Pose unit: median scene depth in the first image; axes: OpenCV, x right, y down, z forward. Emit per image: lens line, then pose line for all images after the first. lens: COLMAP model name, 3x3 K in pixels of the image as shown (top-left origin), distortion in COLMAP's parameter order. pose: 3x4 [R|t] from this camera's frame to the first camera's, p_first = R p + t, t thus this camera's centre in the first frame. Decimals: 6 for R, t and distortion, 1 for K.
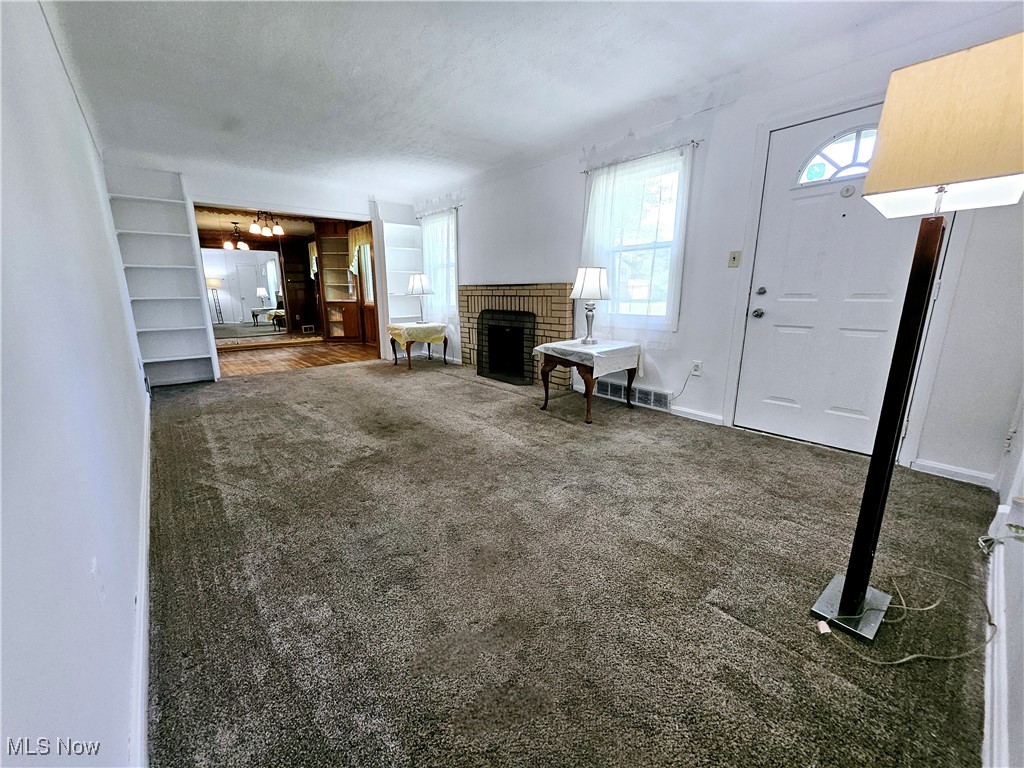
lens RADIAL K [[401.8, 0, 502.1], [0, 401.8, 382.3], [0, 0, 1]] dist [0.002345, -0.003898]
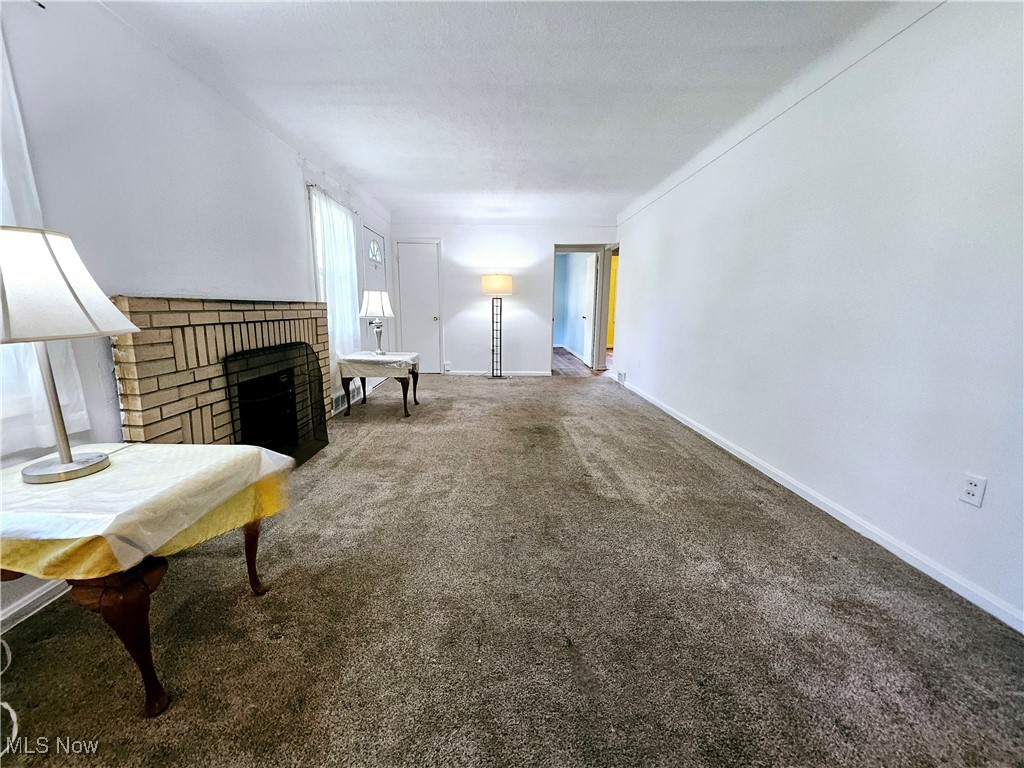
lens RADIAL K [[401.7, 0, 499.9], [0, 401.7, 383.9], [0, 0, 1]] dist [-0.000804, -0.000259]
pose [[-0.763804, -0.119002, 0.634383, -0.666363], [0.142671, 0.927417, 0.345749, -0.307549], [-0.629483, 0.354593, -0.691387, 1.328447]]
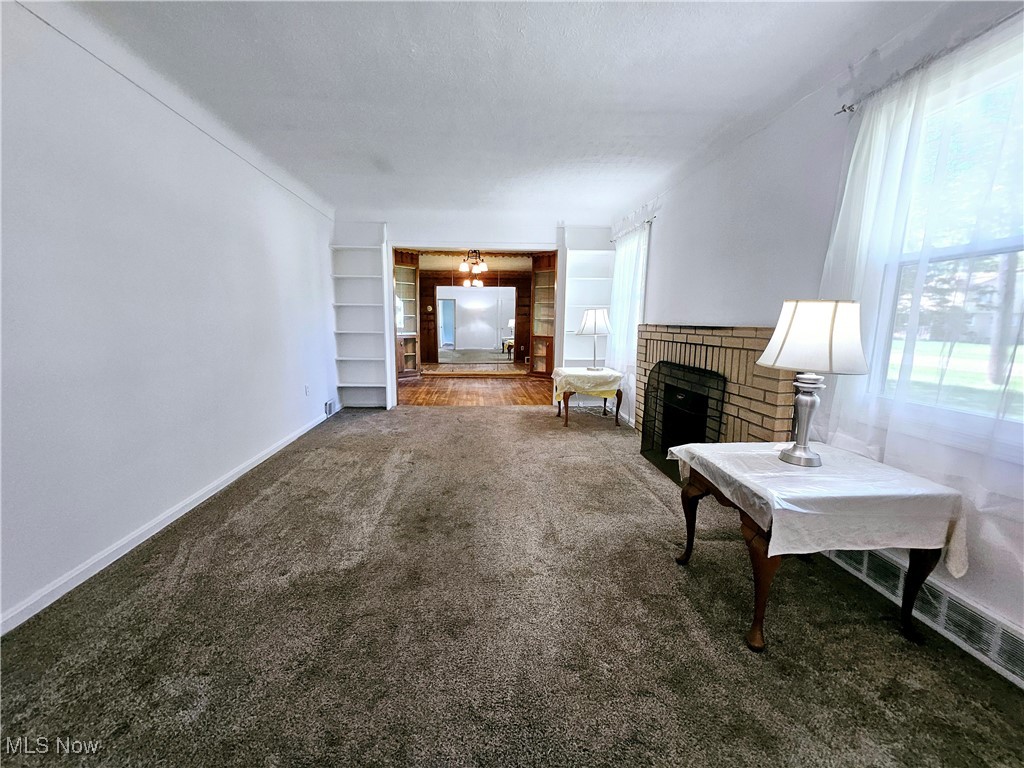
lens RADIAL K [[400.7, 0, 498.2], [0, 400.7, 383.3], [0, 0, 1]] dist [0.000999, -0.001207]
pose [[0.797968, 0.105837, -0.593334, 0.167253], [-0.146150, 0.989058, -0.020130, -0.102784], [0.584711, 0.102779, 0.804705, 0.339926]]
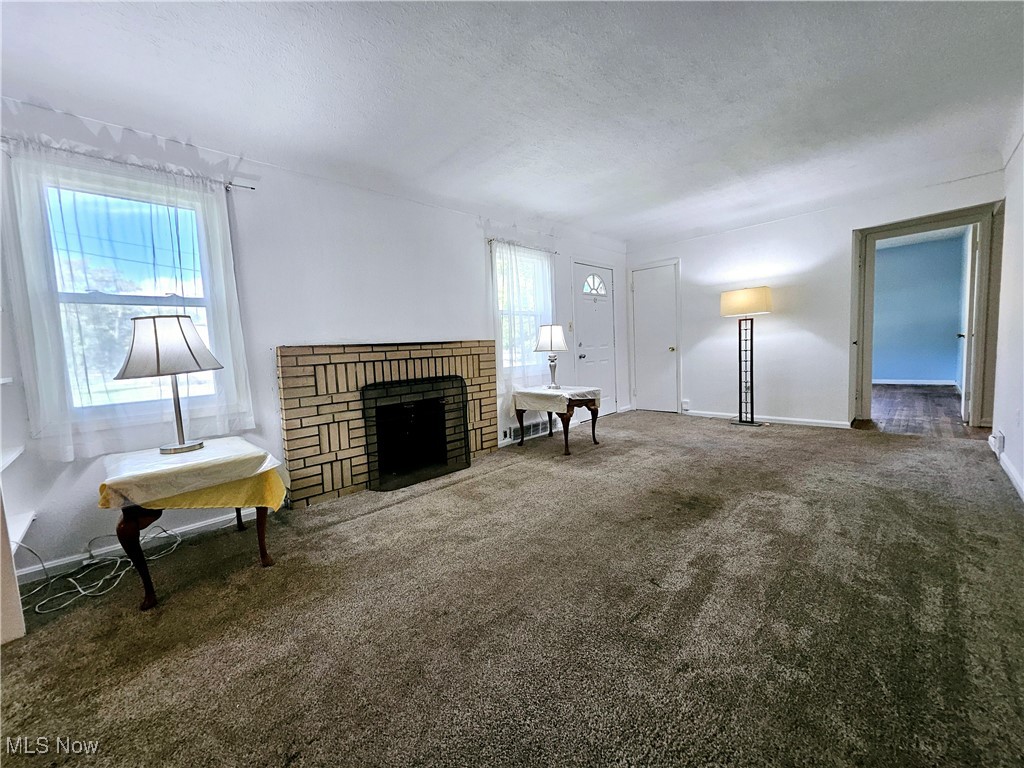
lens RADIAL K [[400.7, 0, 498.2], [0, 400.7, 383.3], [0, 0, 1]] dist [0.000999, -0.001207]
pose [[-0.060915, -0.074391, 0.995367, -0.767227], [0.273680, 0.957756, 0.088329, -0.212557], [-0.959890, 0.277793, -0.037982, 0.978113]]
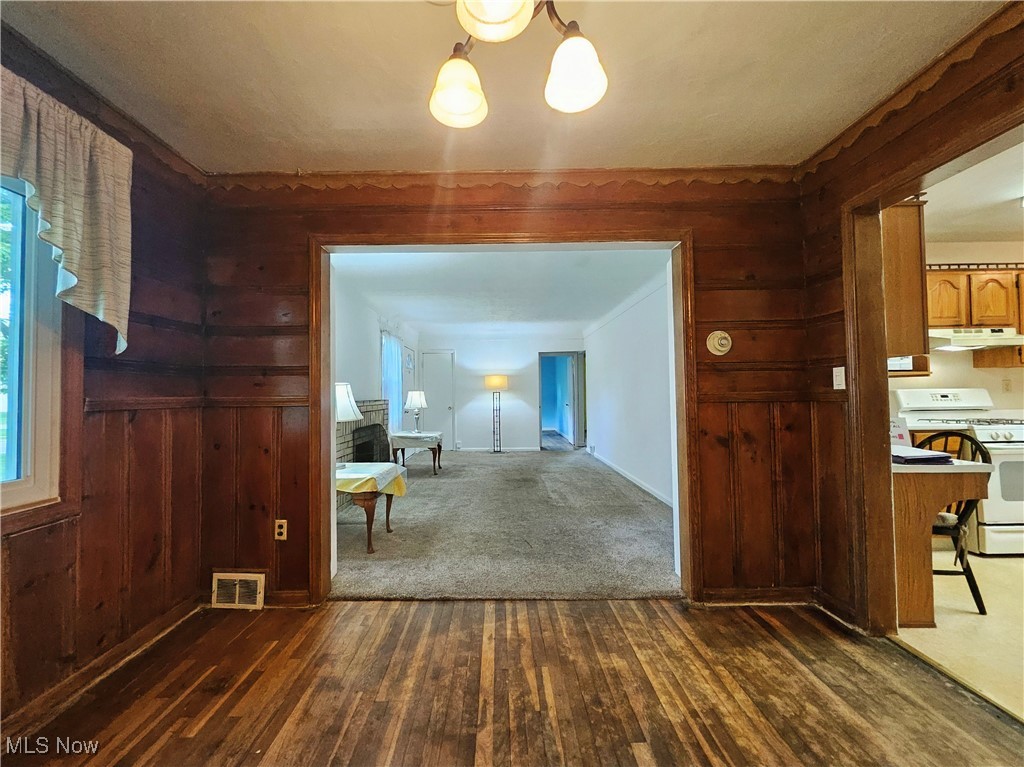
lens RADIAL K [[416.3, 0, 497.9], [0, 416.3, 382.3], [0, 0, 1]] dist [0.000389, -0.000434]
pose [[-0.758007, 0.035087, 0.651302, -1.012693], [0.161921, 0.977416, 0.135795, -0.411062], [-0.631828, 0.208393, -0.746570, 1.703280]]
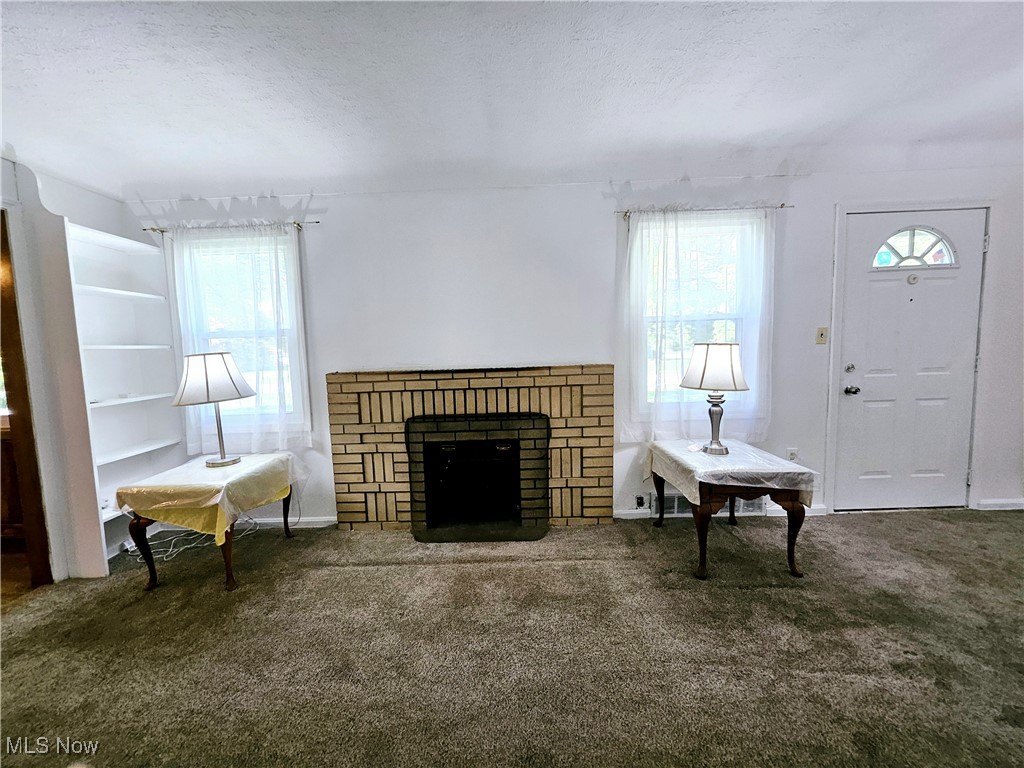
lens RADIAL K [[401.7, 0, 499.9], [0, 401.7, 383.9], [0, 0, 1]] dist [-0.000804, -0.000259]
pose [[0.660423, -0.084578, 0.746115, -0.427820], [0.195726, 0.978677, -0.062305, -0.195350], [-0.724936, 0.187182, 0.662895, 0.647880]]
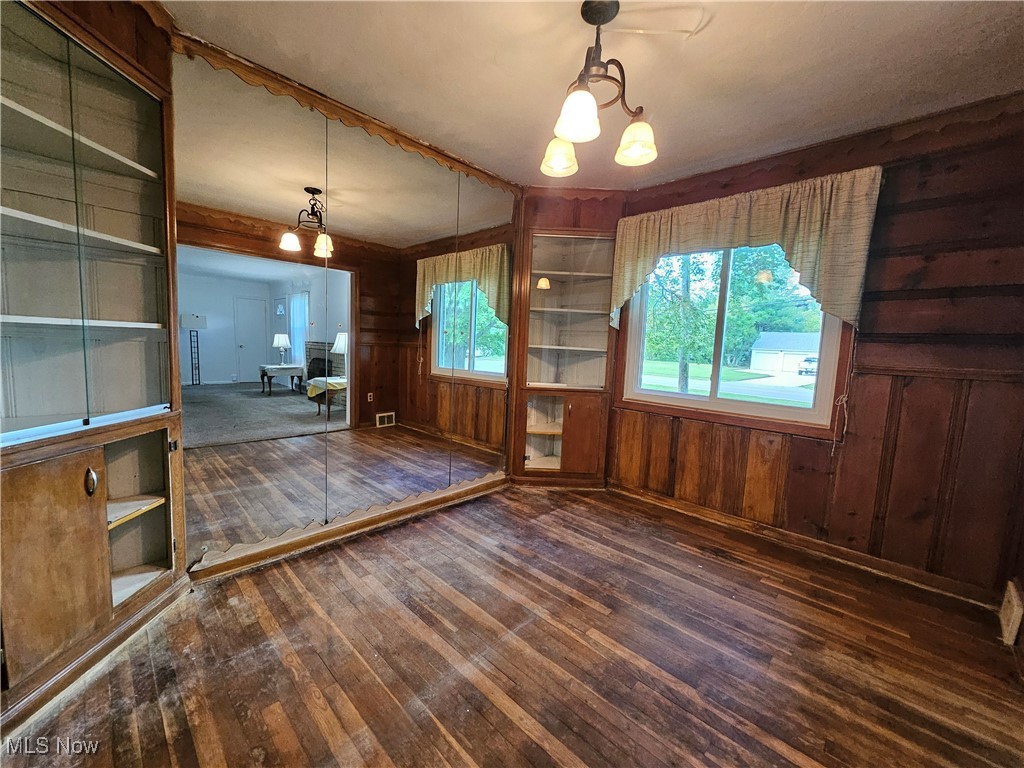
lens RADIAL K [[400.7, 0, 498.2], [0, 400.7, 383.3], [0, 0, 1]] dist [0.000999, -0.001207]
pose [[0.995628, 0.038783, 0.084971, -0.974021], [-0.028078, 0.991917, -0.123740, -0.297541], [-0.089084, 0.120814, 0.988670, 1.164791]]
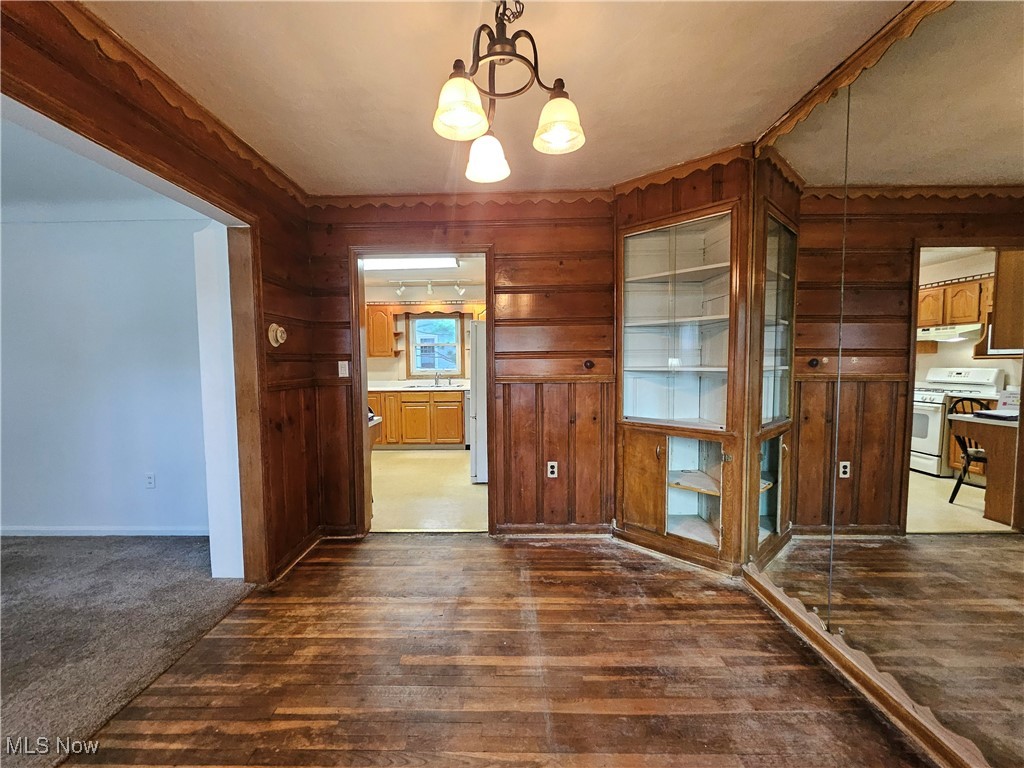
lens RADIAL K [[426.3, 0, 497.6], [0, 426.3, 384.9], [0, 0, 1]] dist [-0.001309, -0.000880]
pose [[-0.661172, 0.053919, -0.748294, -0.626386], [-0.154067, 0.966398, 0.205764, -0.444606], [0.734244, 0.251333, -0.630649, 1.722536]]
